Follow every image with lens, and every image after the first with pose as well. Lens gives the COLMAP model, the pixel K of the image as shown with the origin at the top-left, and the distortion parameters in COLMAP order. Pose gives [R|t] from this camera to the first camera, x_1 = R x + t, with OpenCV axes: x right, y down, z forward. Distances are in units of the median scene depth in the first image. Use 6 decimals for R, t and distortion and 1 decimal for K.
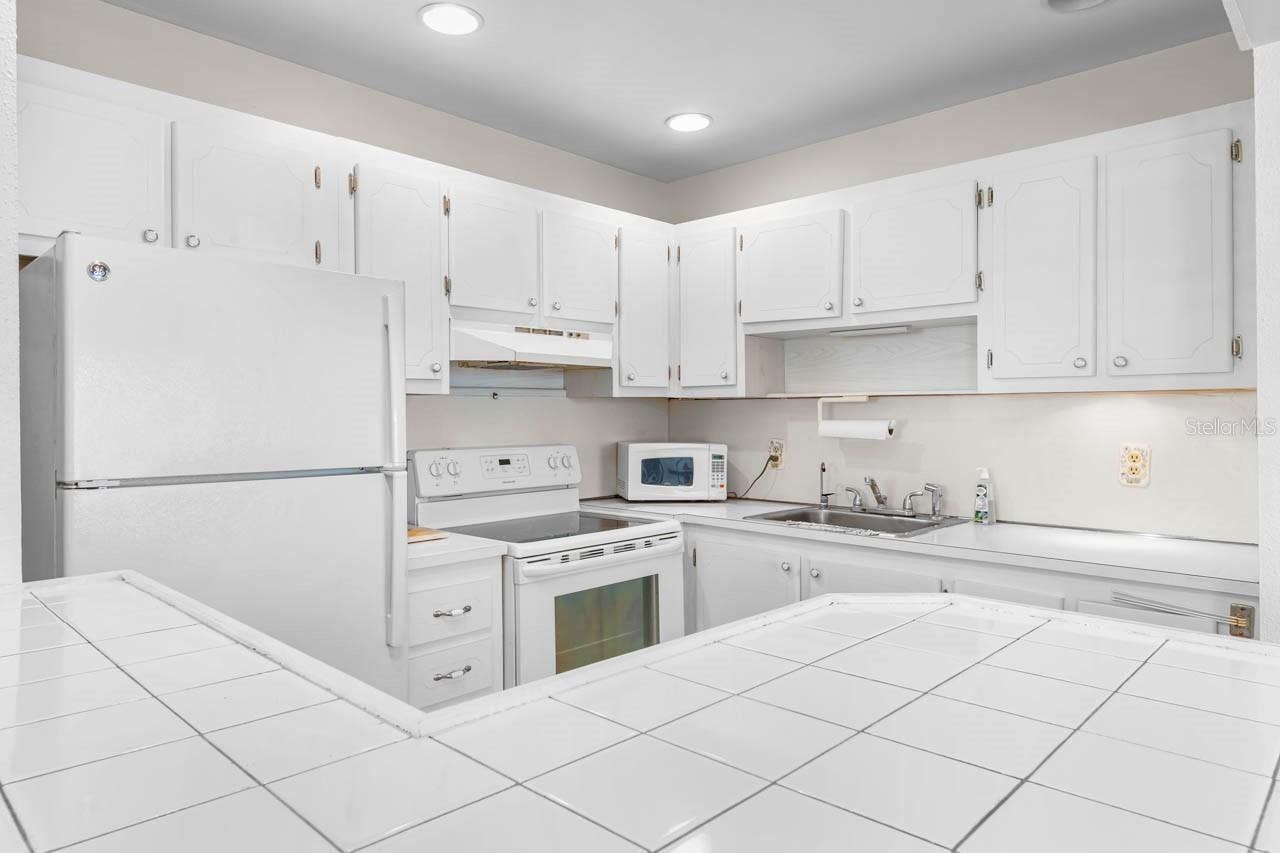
lens RADIAL K [[789.2, 0, 601.1], [0, 789.2, 420.1], [0, 0, 1]] dist [-0.000492, -0.000163]
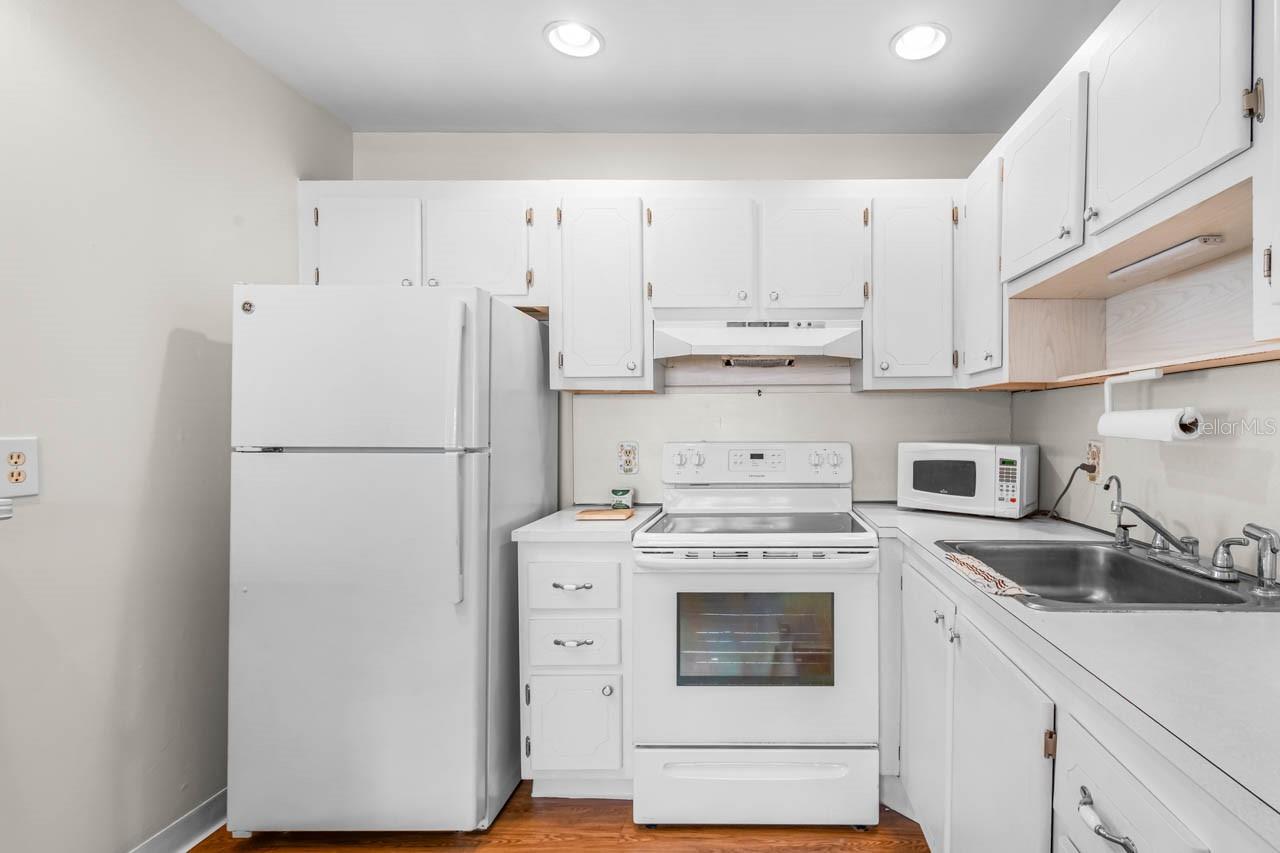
lens RADIAL K [[608.0, 0, 815.6], [0, 608.0, 437.5], [0, 0, 1]] dist [0.001800, 0.000011]
pose [[0.702534, 0.013055, -0.711531, 0.484835], [-0.007994, 0.999913, 0.010454, 0.019279], [0.711606, -0.001656, 0.702577, 0.488181]]
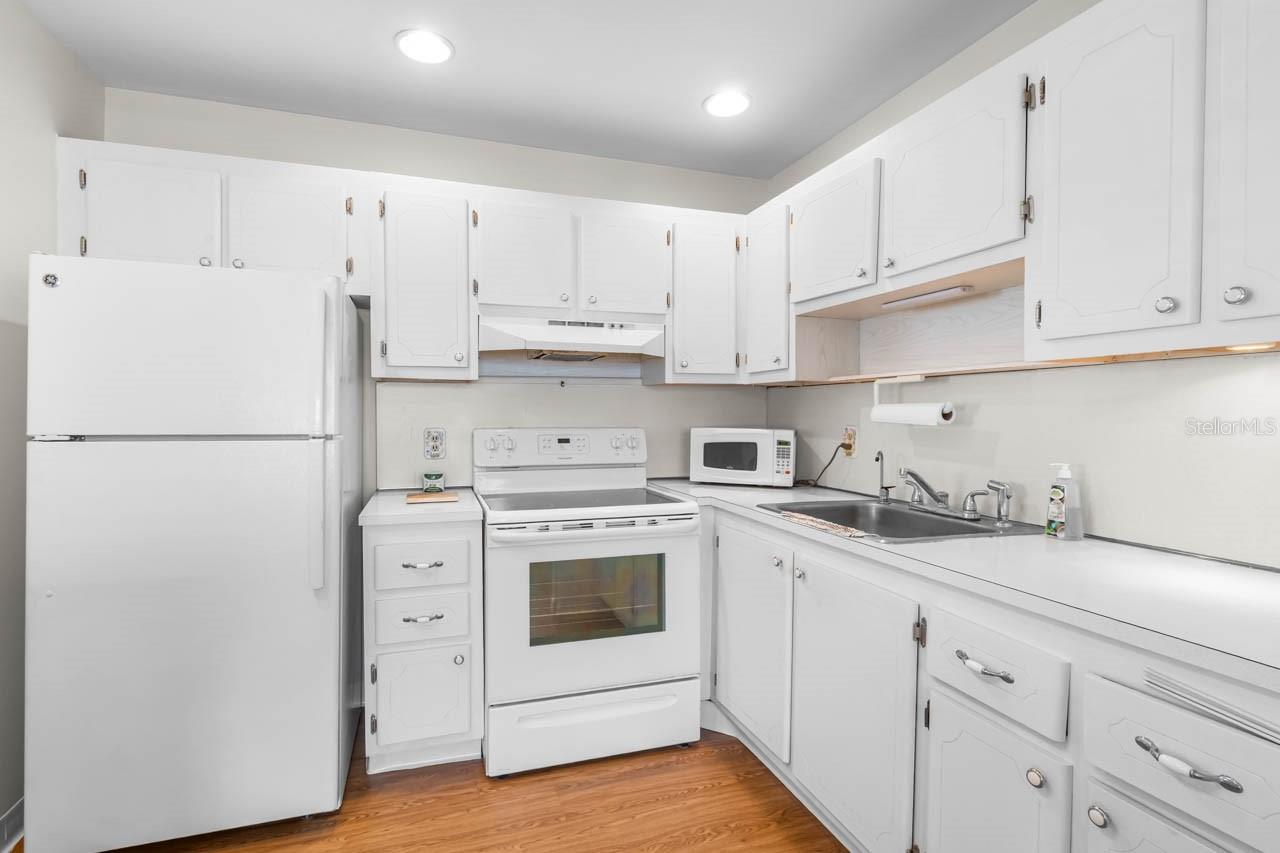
lens RADIAL K [[576.6, 0, 640.0], [0, 576.6, 426.5], [0, 0, 1]] dist [0.001500, -0.000614]
pose [[0.880817, 0.013093, -0.473276, 0.364702], [-0.008356, 0.999892, 0.012112, 0.020707], [0.473384, -0.006714, 0.880831, 0.305105]]
